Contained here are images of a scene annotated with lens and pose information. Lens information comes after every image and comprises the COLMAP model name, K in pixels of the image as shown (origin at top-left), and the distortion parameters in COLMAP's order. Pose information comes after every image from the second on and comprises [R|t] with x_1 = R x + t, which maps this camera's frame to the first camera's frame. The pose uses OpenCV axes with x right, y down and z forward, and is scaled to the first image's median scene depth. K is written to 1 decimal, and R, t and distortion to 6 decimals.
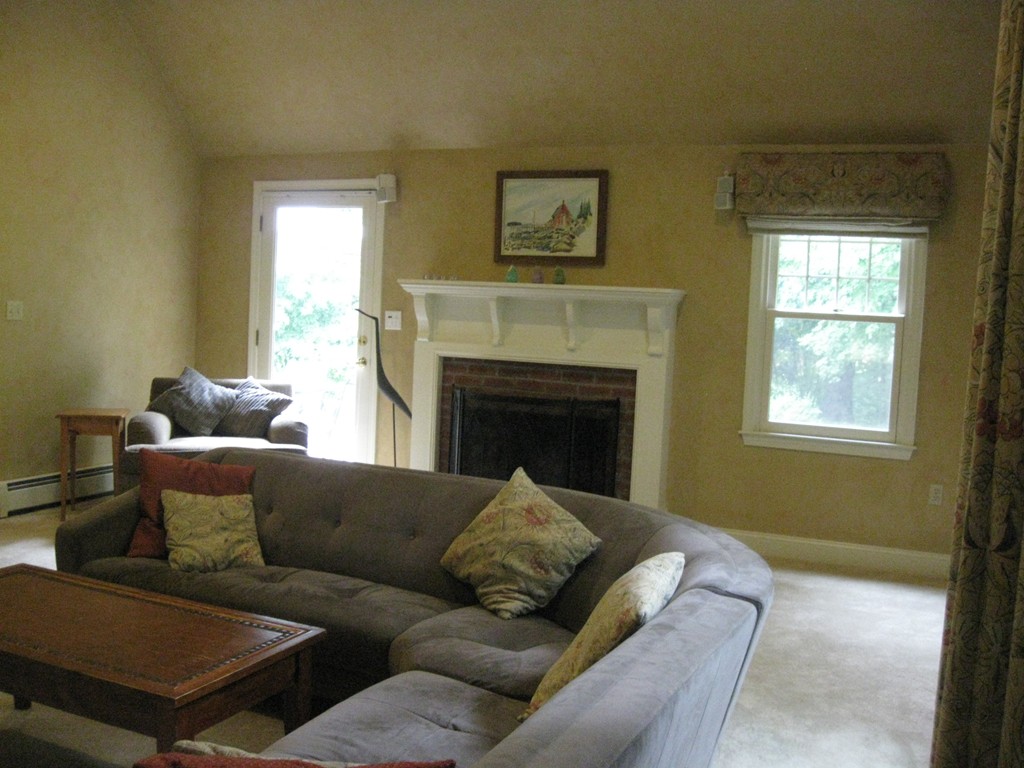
lens RADIAL K [[1058.9, 0, 512.0], [0, 1058.9, 384.0], [0, 0, 1]] dist [-0.106270, 0.020199]
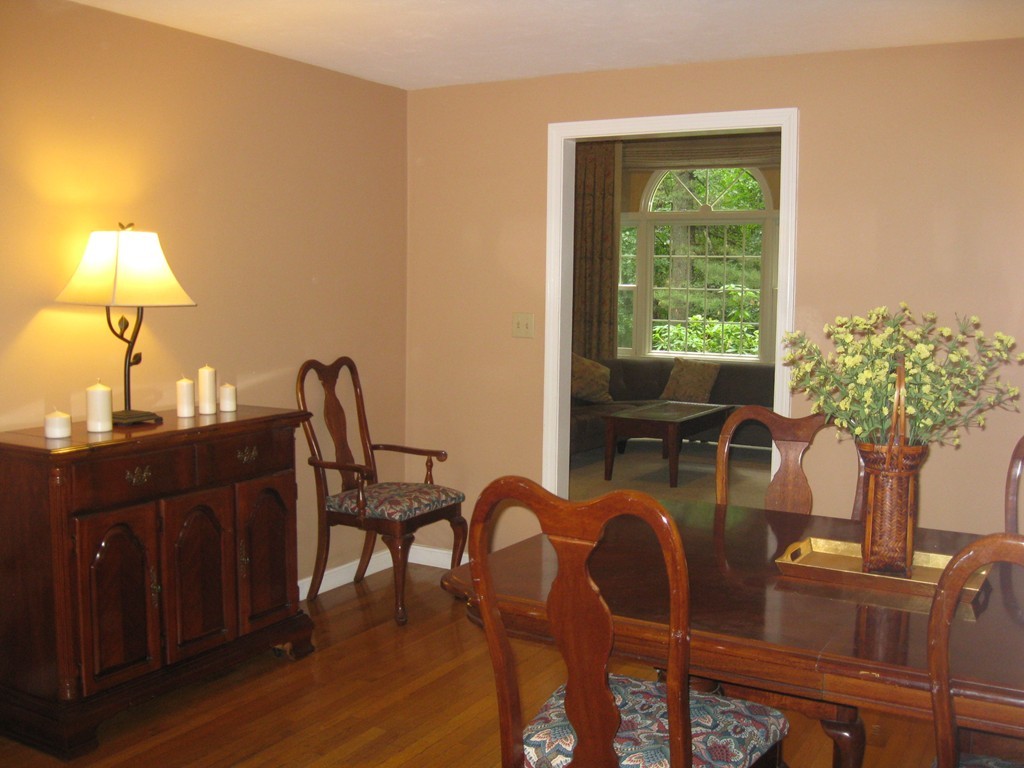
lens RADIAL K [[1058.9, 0, 512.0], [0, 1058.9, 384.0], [0, 0, 1]] dist [-0.106270, 0.020199]
pose [[0.106533, -0.137552, 0.984749, -1.425827], [0.068655, 0.989039, 0.130724, -0.104697], [-0.991936, 0.053682, 0.114809, 0.489715]]
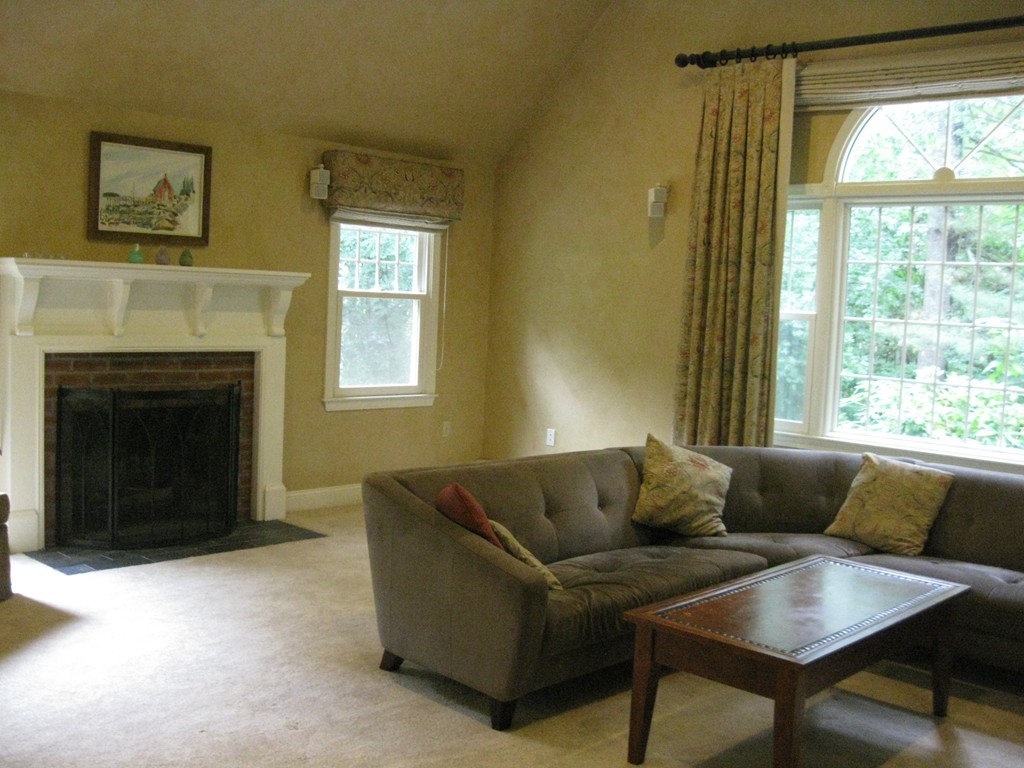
lens RADIAL K [[1058.9, 0, 512.0], [0, 1058.9, 384.0], [0, 0, 1]] dist [-0.106270, 0.020199]
pose [[0.344426, -0.101625, 0.933297, -0.718579], [0.045753, 0.994760, 0.091433, -0.061389], [-0.937698, 0.011210, 0.347271, 0.406132]]
